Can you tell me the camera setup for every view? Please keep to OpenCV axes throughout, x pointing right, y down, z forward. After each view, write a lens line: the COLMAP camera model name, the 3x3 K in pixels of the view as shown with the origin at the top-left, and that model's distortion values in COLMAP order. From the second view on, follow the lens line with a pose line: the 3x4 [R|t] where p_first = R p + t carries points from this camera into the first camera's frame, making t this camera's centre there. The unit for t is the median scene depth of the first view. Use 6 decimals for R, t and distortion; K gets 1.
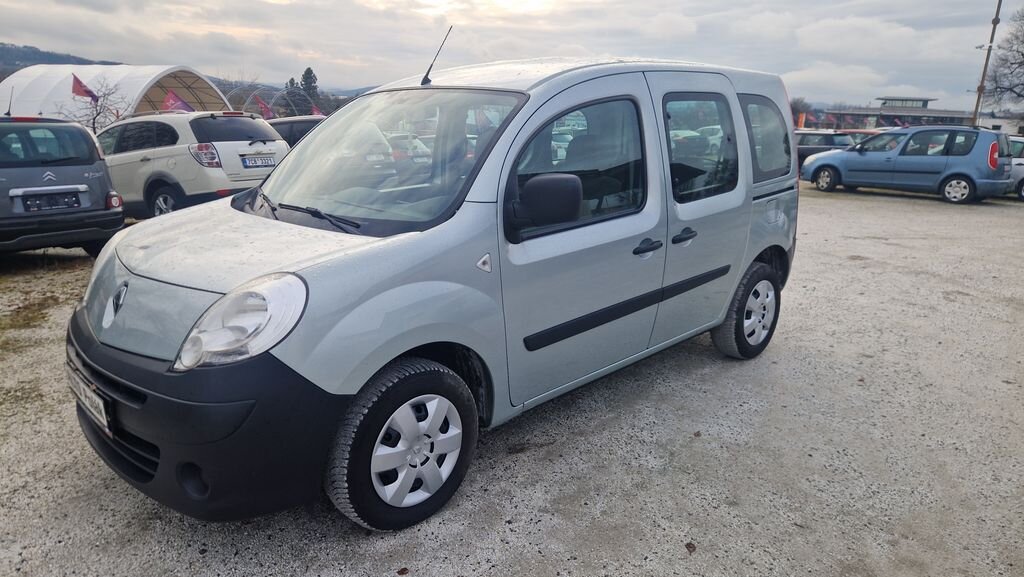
lens RADIAL K [[683.6, 0, 495.8], [0, 683.6, 290.7], [0, 0, 1]] dist [0.034845, -0.006057]
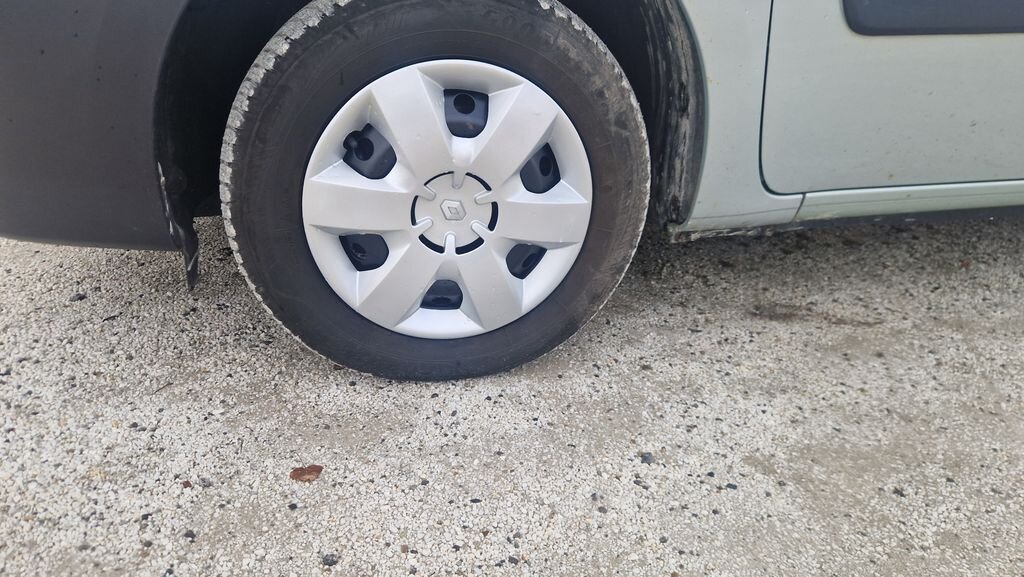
lens RADIAL K [[683.6, 0, 495.8], [0, 683.6, 290.7], [0, 0, 1]] dist [0.034845, -0.006057]
pose [[0.844259, 0.262239, -0.467395, 0.102195], [-0.163585, 0.956584, 0.241221, 0.171584], [0.510360, -0.127195, 0.850502, 0.648099]]
